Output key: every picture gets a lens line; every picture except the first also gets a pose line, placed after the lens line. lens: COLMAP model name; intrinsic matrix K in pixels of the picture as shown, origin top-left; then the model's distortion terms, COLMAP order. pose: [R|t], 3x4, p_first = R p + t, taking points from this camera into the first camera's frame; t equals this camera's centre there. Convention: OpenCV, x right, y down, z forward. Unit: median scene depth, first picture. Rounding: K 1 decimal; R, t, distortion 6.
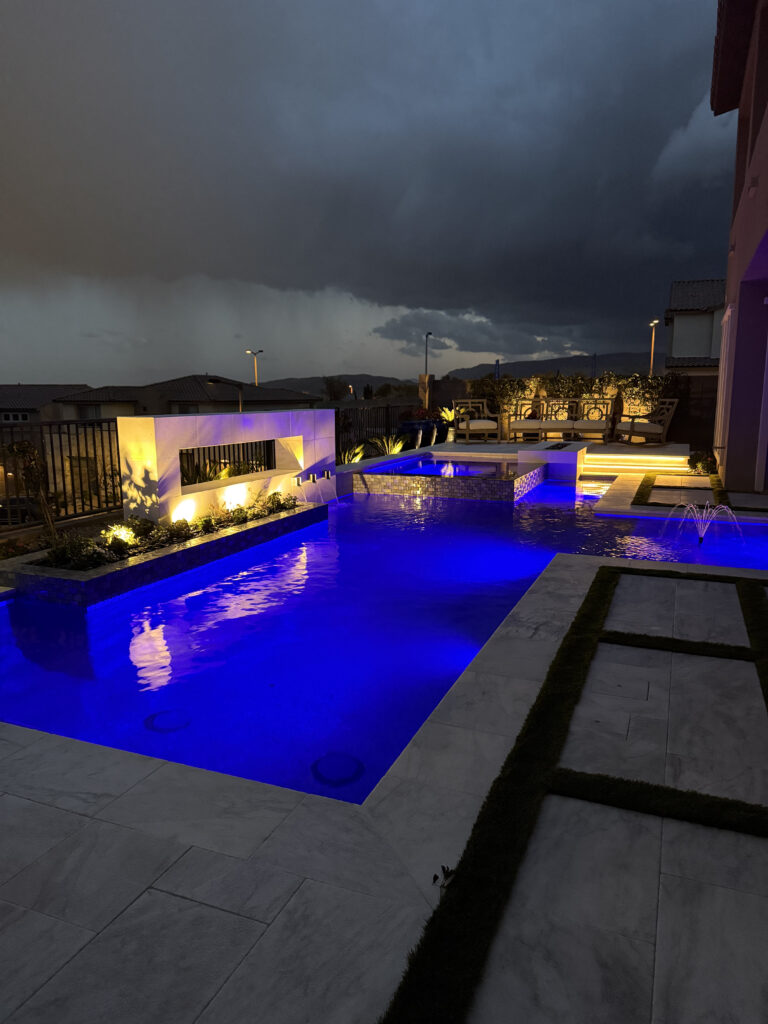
lens RADIAL K [[722.7, 0, 385.7], [0, 722.7, 519.3], [0, 0, 1]] dist [0.088160, -0.115599]
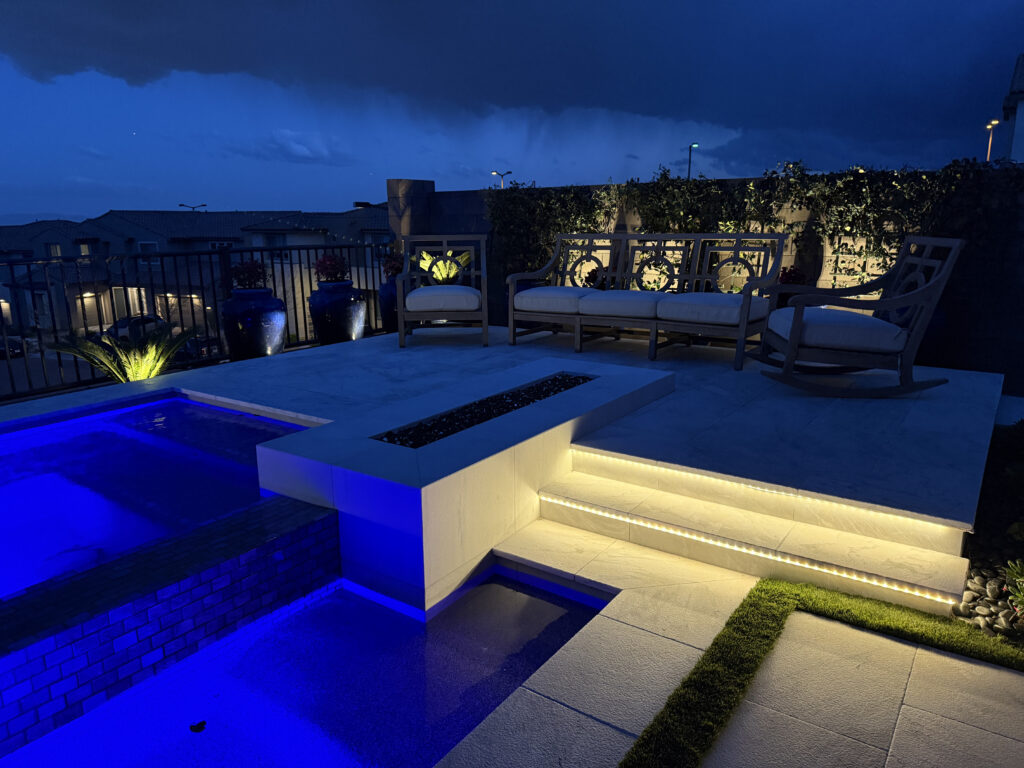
lens RADIAL K [[722.7, 0, 512.0], [0, 722.7, 384.0], [0, 0, 1]] dist [0.088160, -0.115599]
pose [[0.974766, 0.045480, -0.218549, 0.605421], [-0.034176, 0.997889, 0.055229, -0.245276], [0.220600, -0.046366, 0.974262, 1.401529]]
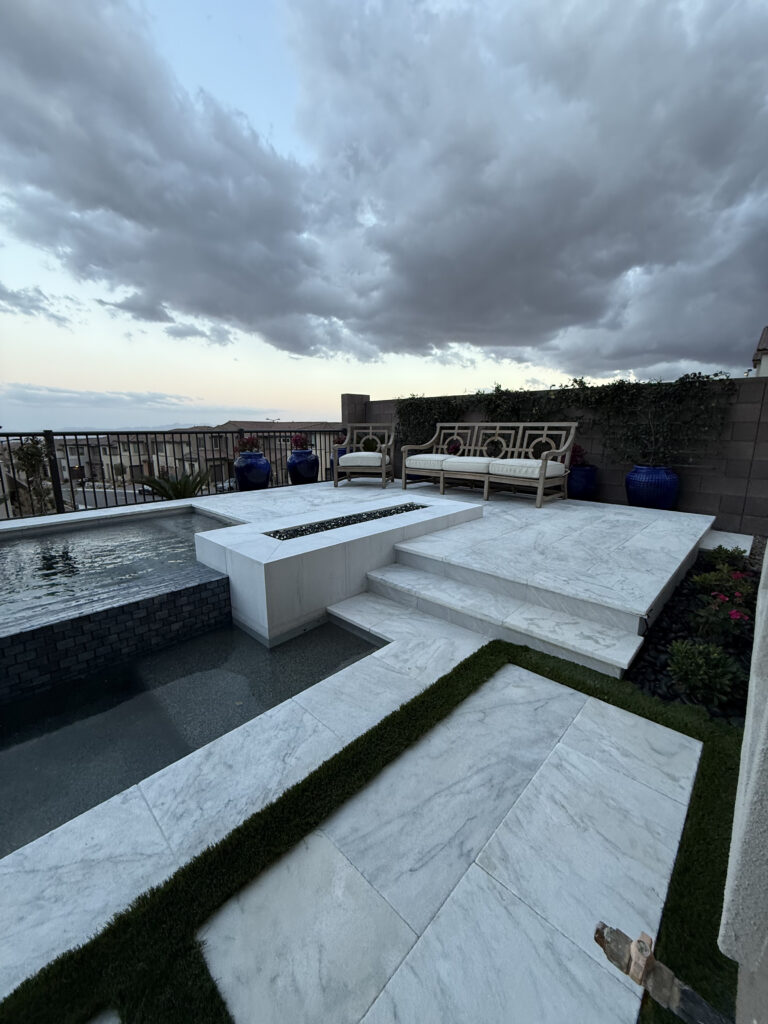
lens RADIAL K [[408.4, 0, 386.8], [0, 408.4, 509.1], [0, 0, 1]] dist [0.010065, -0.000062]
pose [[0.931274, 0.076091, -0.356286, 0.687950], [-0.067483, 0.997051, 0.036547, -0.230741], [0.358016, -0.009992, 0.933662, 1.485610]]
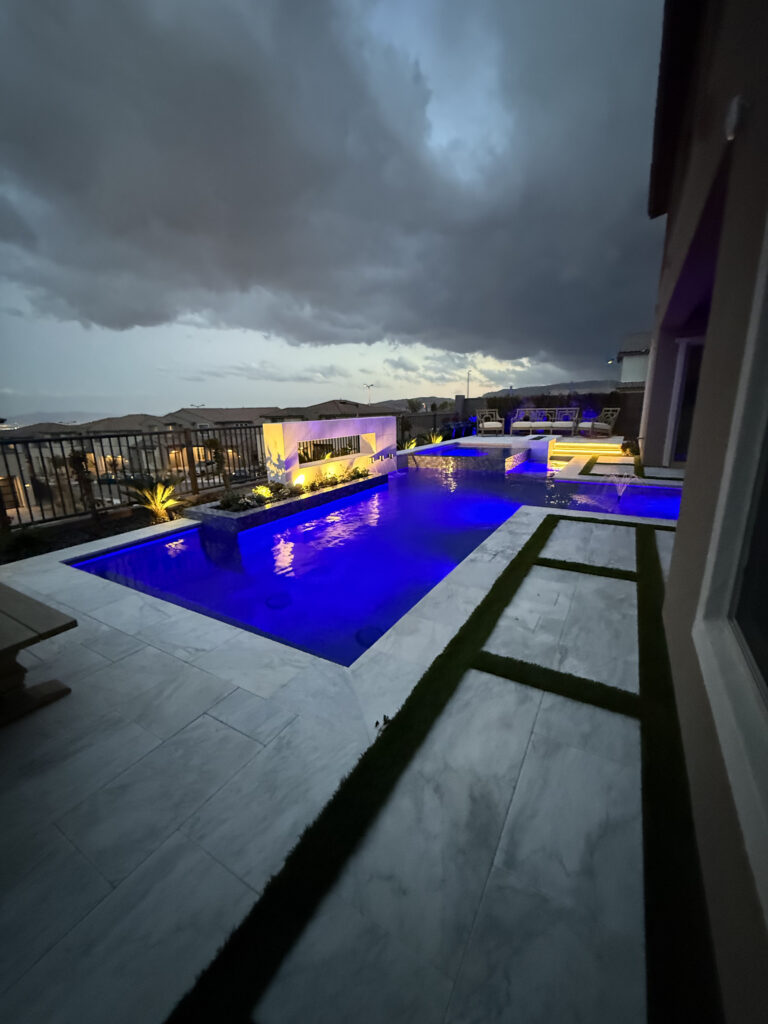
lens RADIAL K [[409.2, 0, 384.0], [0, 409.2, 512.0], [0, 0, 1]] dist [0.000965, 0.000119]
pose [[0.989228, 0.016429, -0.145455, 0.061618], [-0.005442, 0.997123, 0.075610, -0.005317], [0.146279, -0.074004, 0.986472, 0.058658]]
